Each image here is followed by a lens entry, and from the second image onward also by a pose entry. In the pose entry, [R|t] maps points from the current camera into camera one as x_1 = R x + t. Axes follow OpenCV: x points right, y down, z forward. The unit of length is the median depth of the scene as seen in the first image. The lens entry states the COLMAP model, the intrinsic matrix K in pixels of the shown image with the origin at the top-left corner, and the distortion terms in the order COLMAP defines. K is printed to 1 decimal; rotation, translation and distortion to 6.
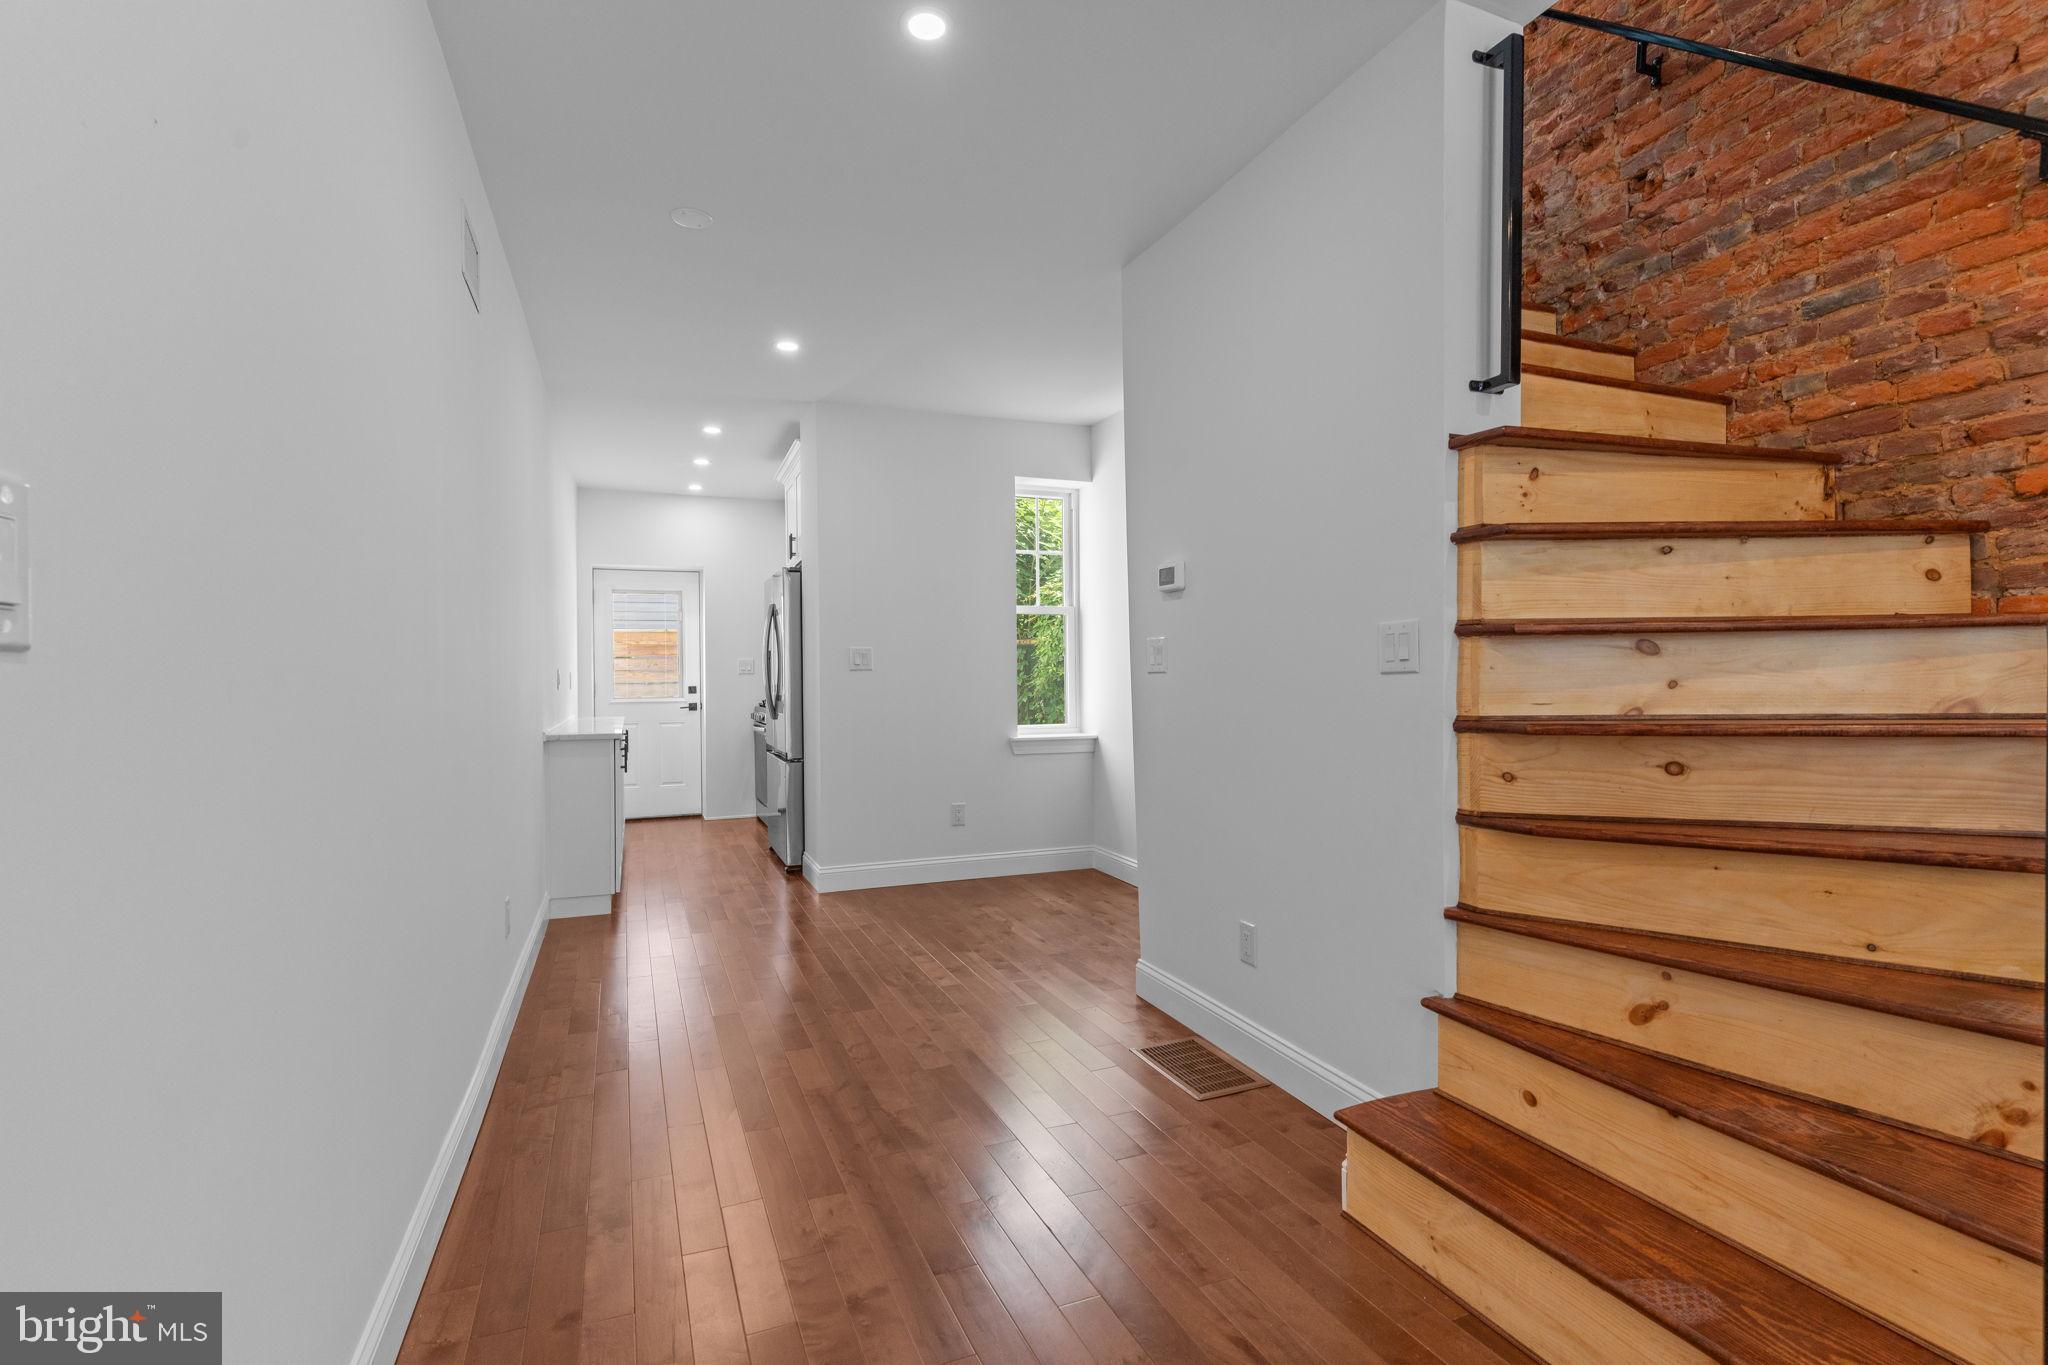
lens RADIAL K [[951.1, 0, 1027.5], [0, 951.1, 683.6], [0, 0, 1]] dist [-0.001378, 0.000032]
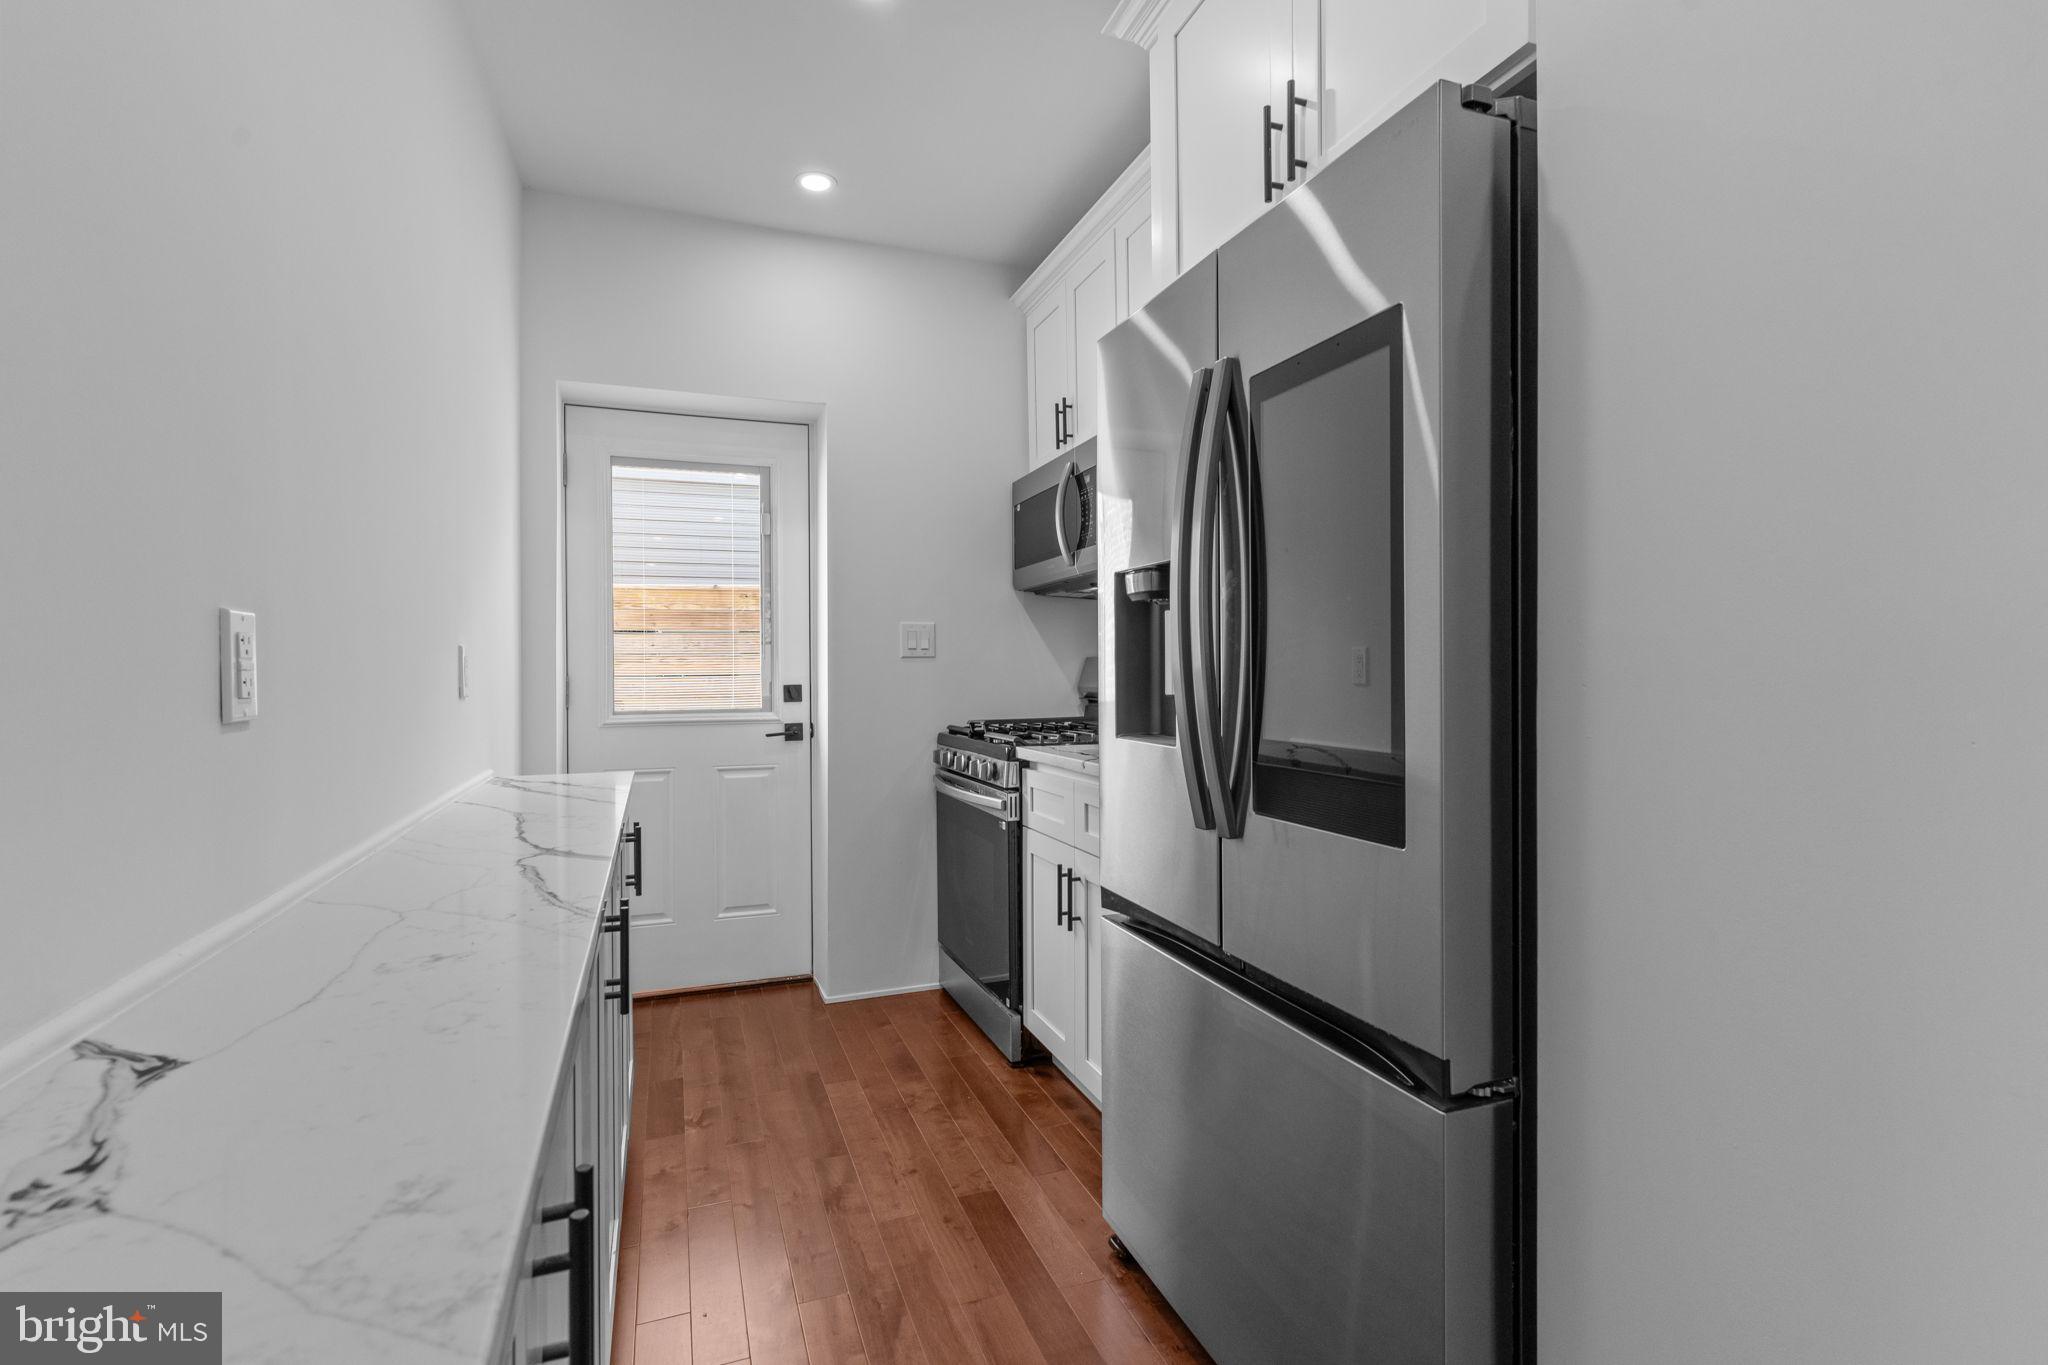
lens RADIAL K [[951.1, 0, 1021.0], [0, 951.1, 677.7], [0, 0, 1]] dist [-0.001378, 0.000032]
pose [[0.999421, 0.006717, -0.033352, -0.233450], [-0.006712, 0.999977, 0.000255, -0.001454], [0.033353, -0.000031, 0.999444, 0.567804]]
